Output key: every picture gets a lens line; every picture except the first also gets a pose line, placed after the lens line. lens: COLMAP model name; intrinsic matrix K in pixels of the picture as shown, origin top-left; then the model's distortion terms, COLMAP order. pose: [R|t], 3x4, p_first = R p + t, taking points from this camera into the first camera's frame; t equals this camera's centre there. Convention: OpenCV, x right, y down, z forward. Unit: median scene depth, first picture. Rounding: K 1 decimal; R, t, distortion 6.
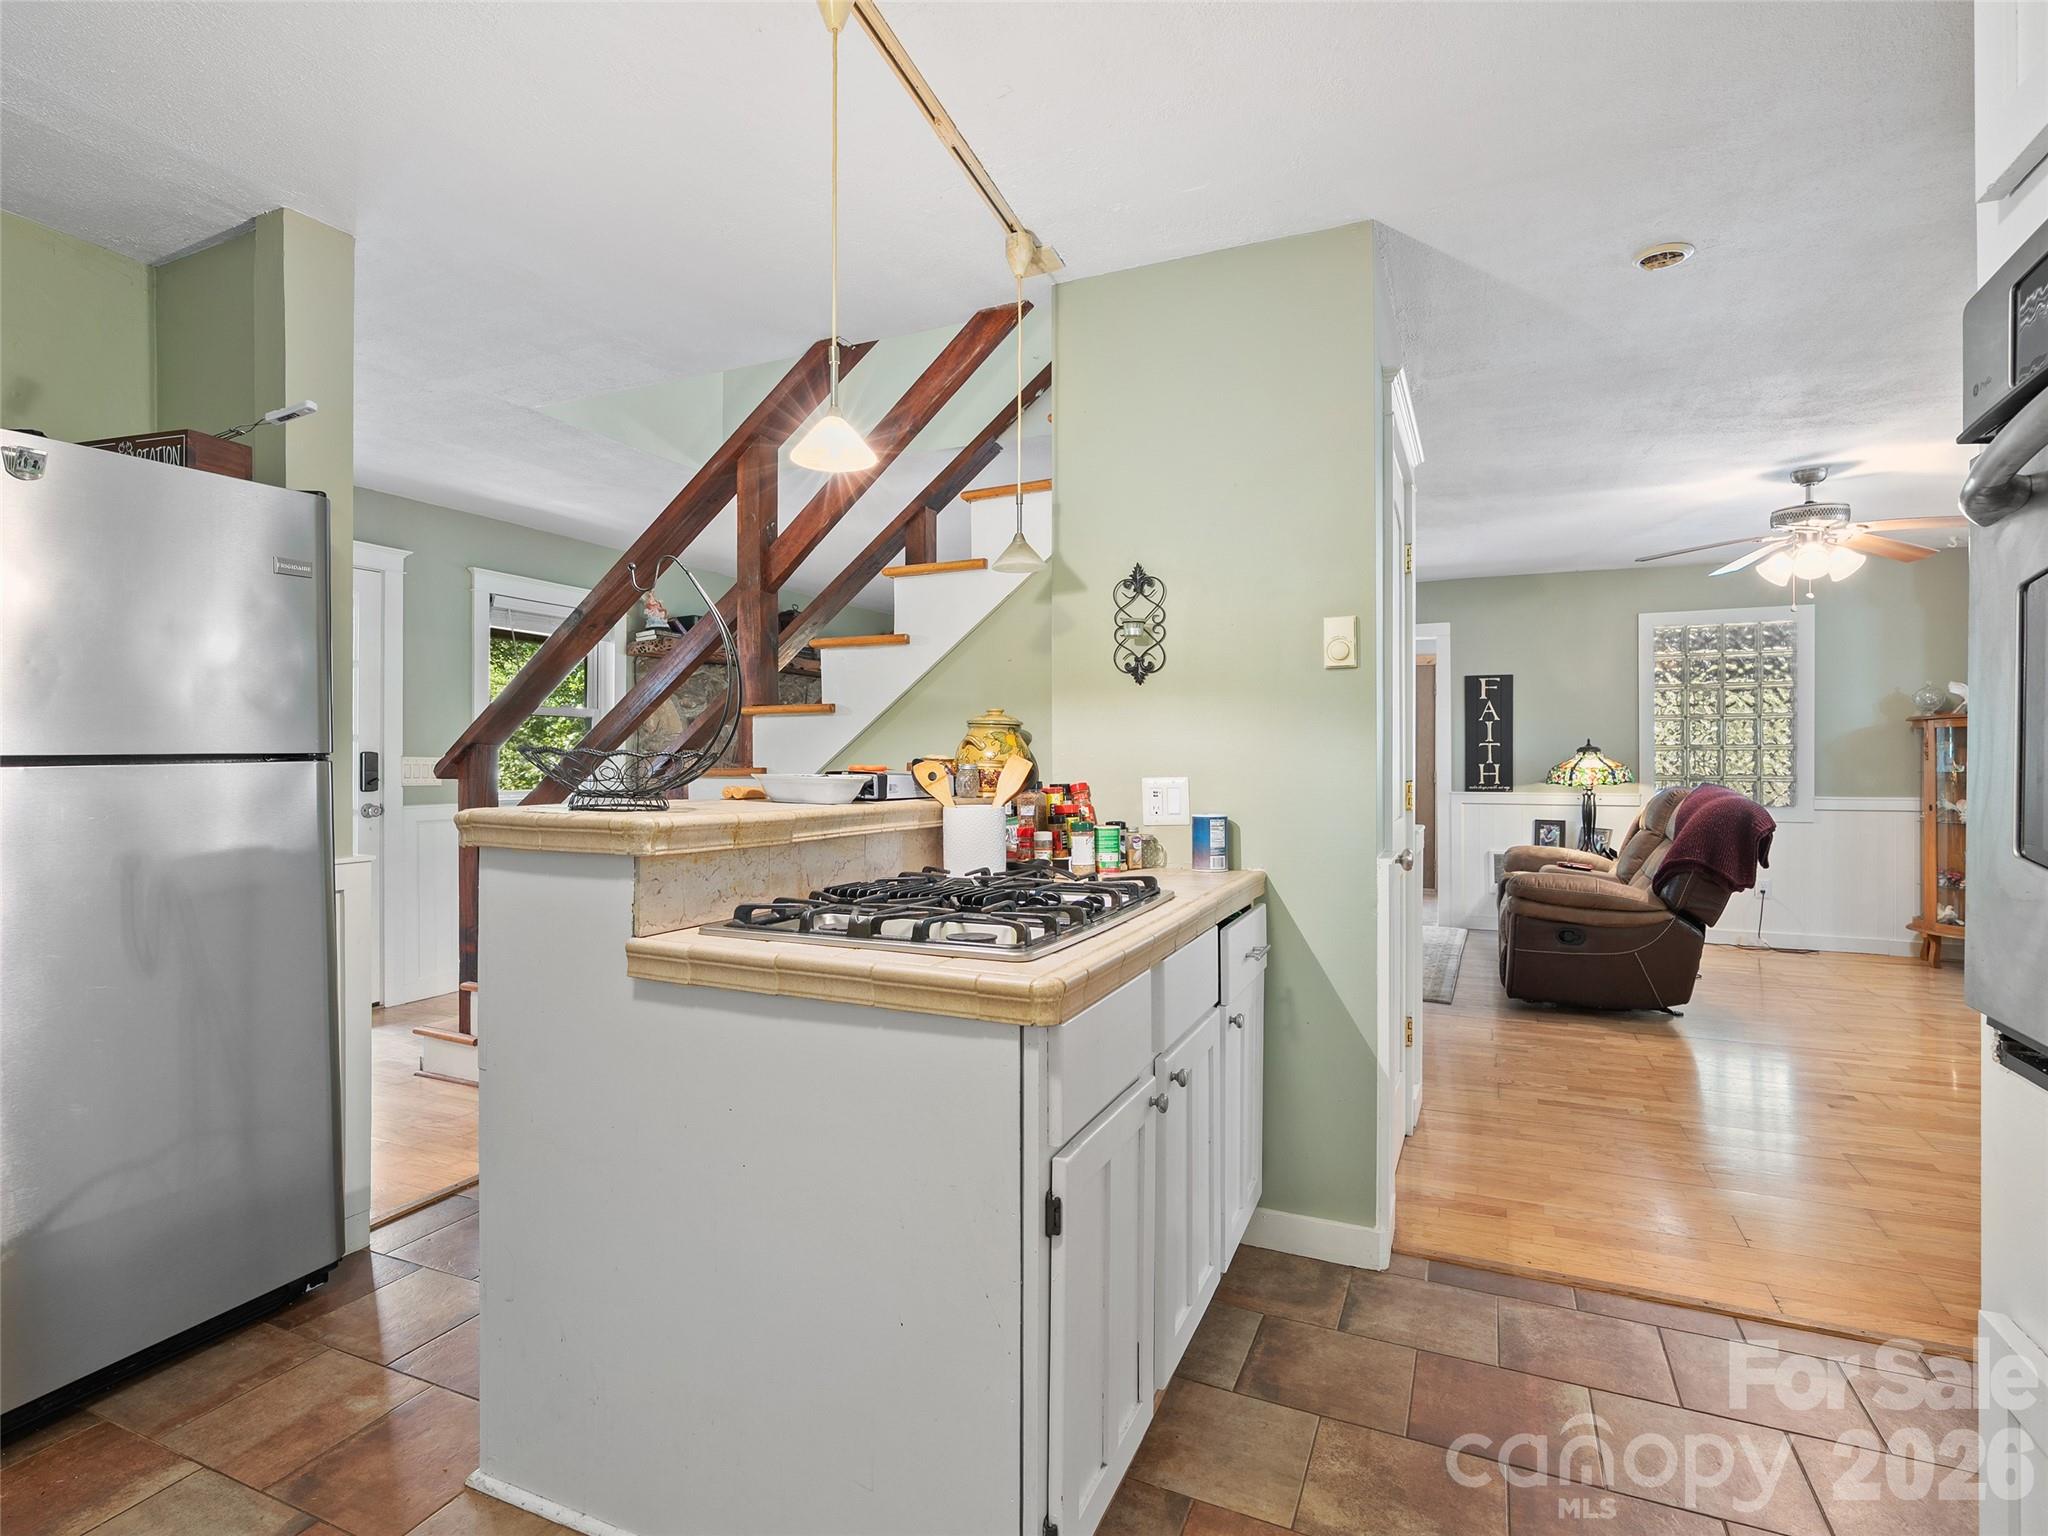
lens RADIAL K [[1042.1, 0, 1026.1], [0, 1042.1, 760.9], [0, 0, 1]] dist [-0.002688, -0.000012]
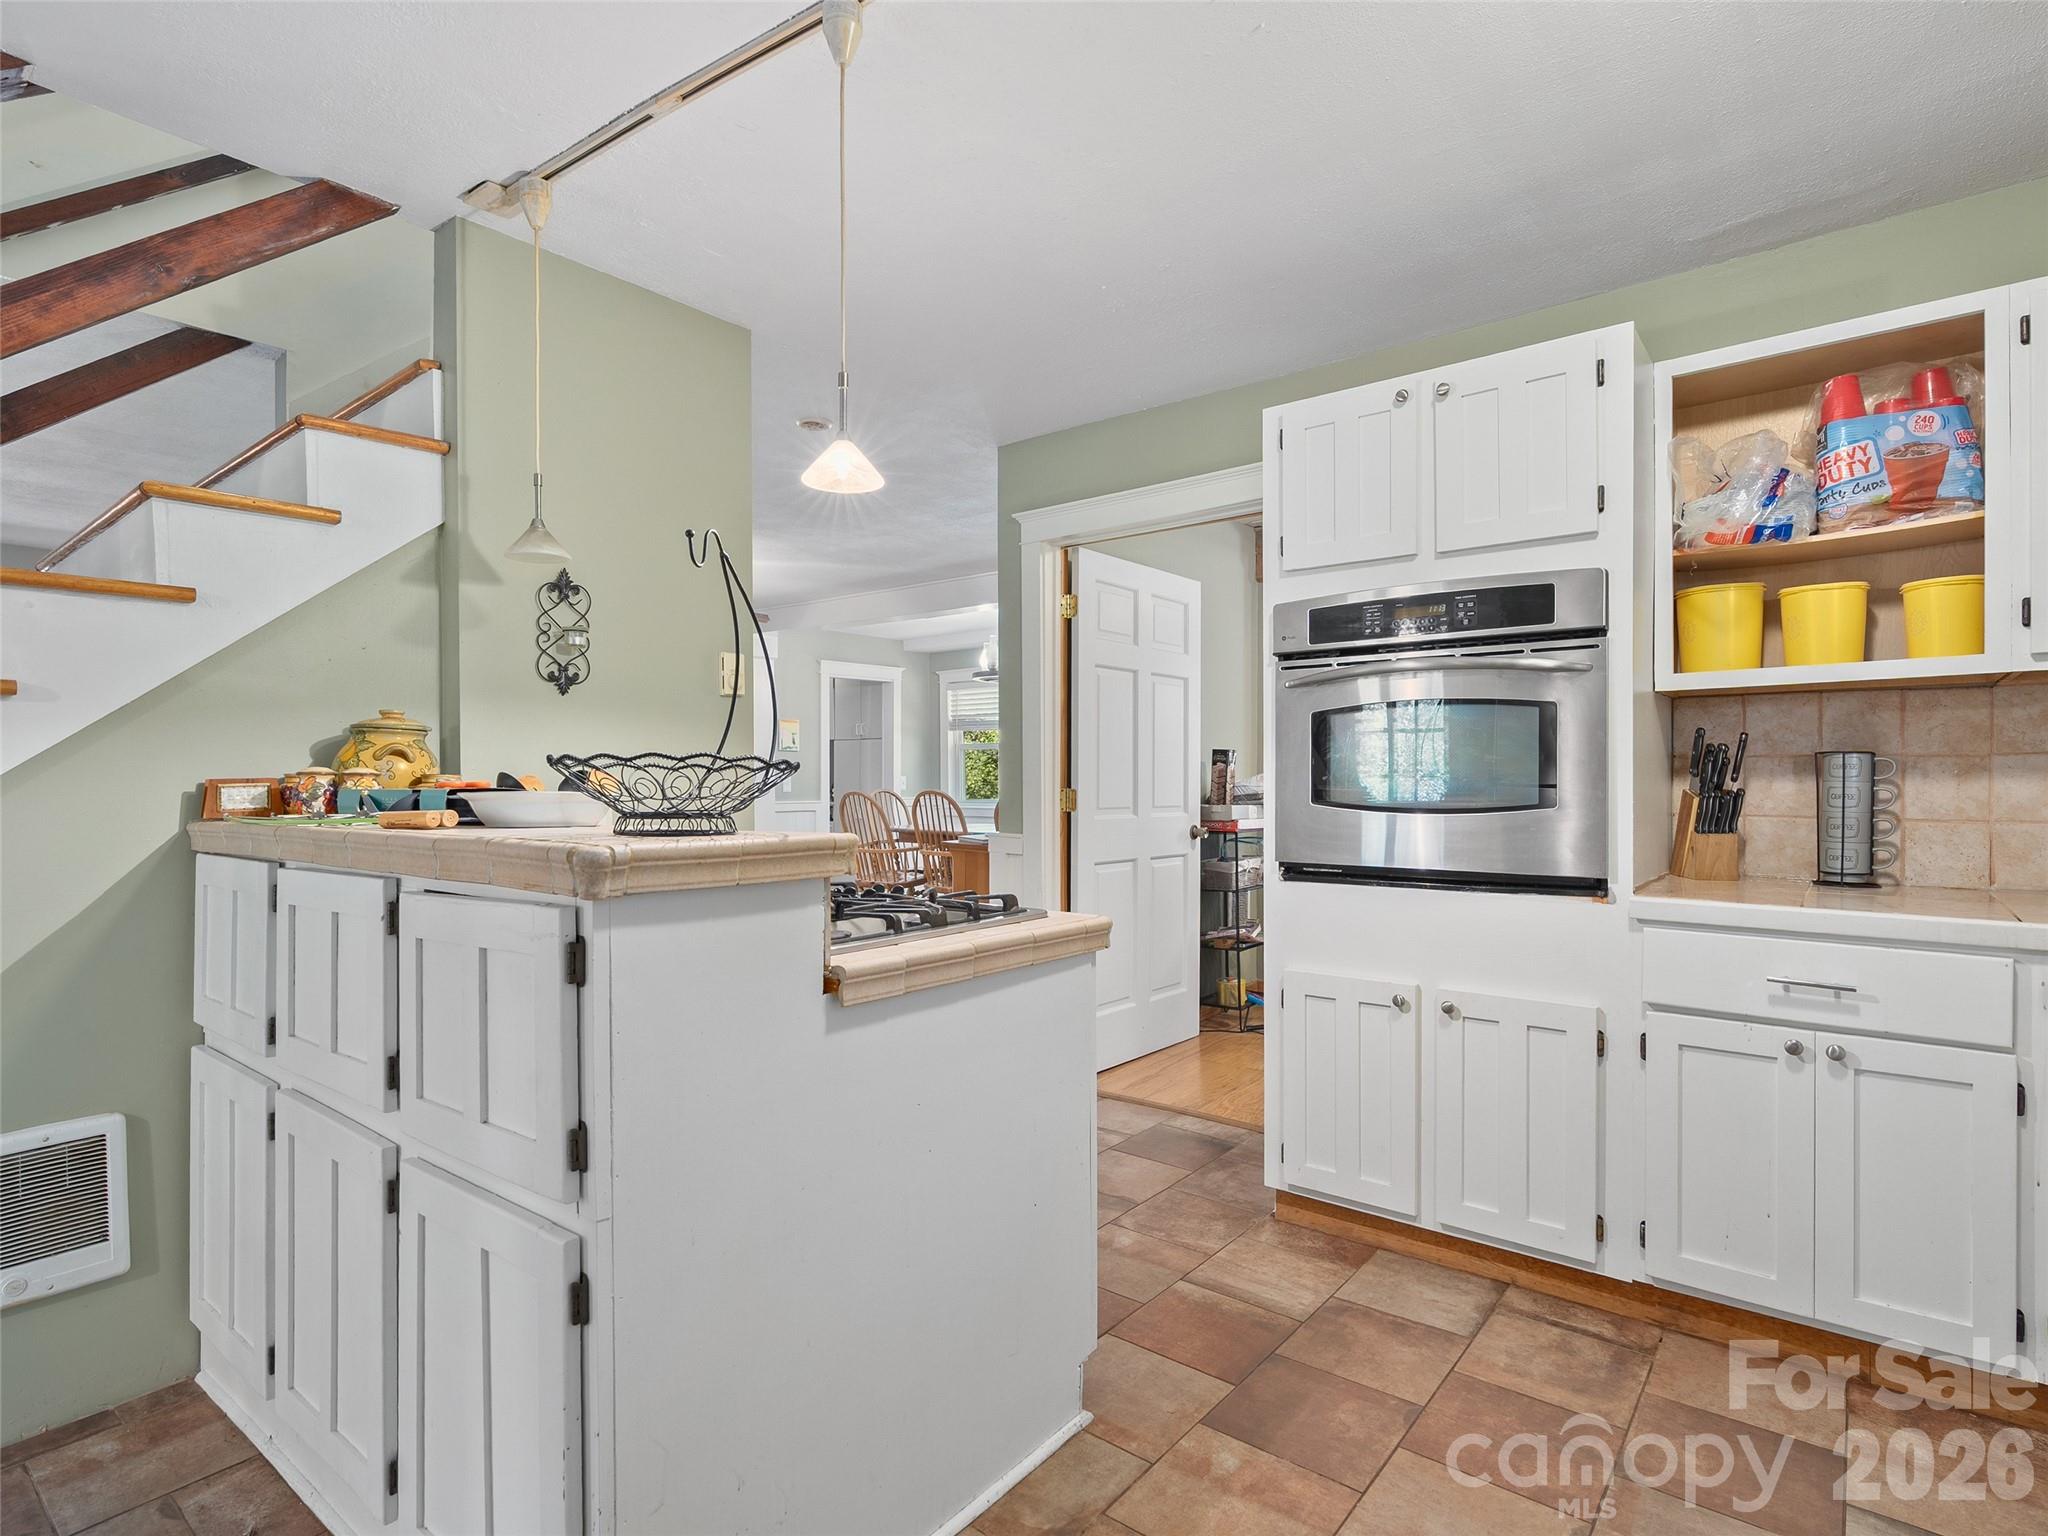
lens RADIAL K [[1042.1, 0, 1026.9], [0, 1042.1, 778.8], [0, 0, 1]] dist [-0.002688, -0.000012]
pose [[0.258459, -0.003697, 0.966015, -0.702909], [0.003954, 0.999988, 0.002769, 0.002277], [-0.966014, 0.003104, 0.258471, 0.345162]]
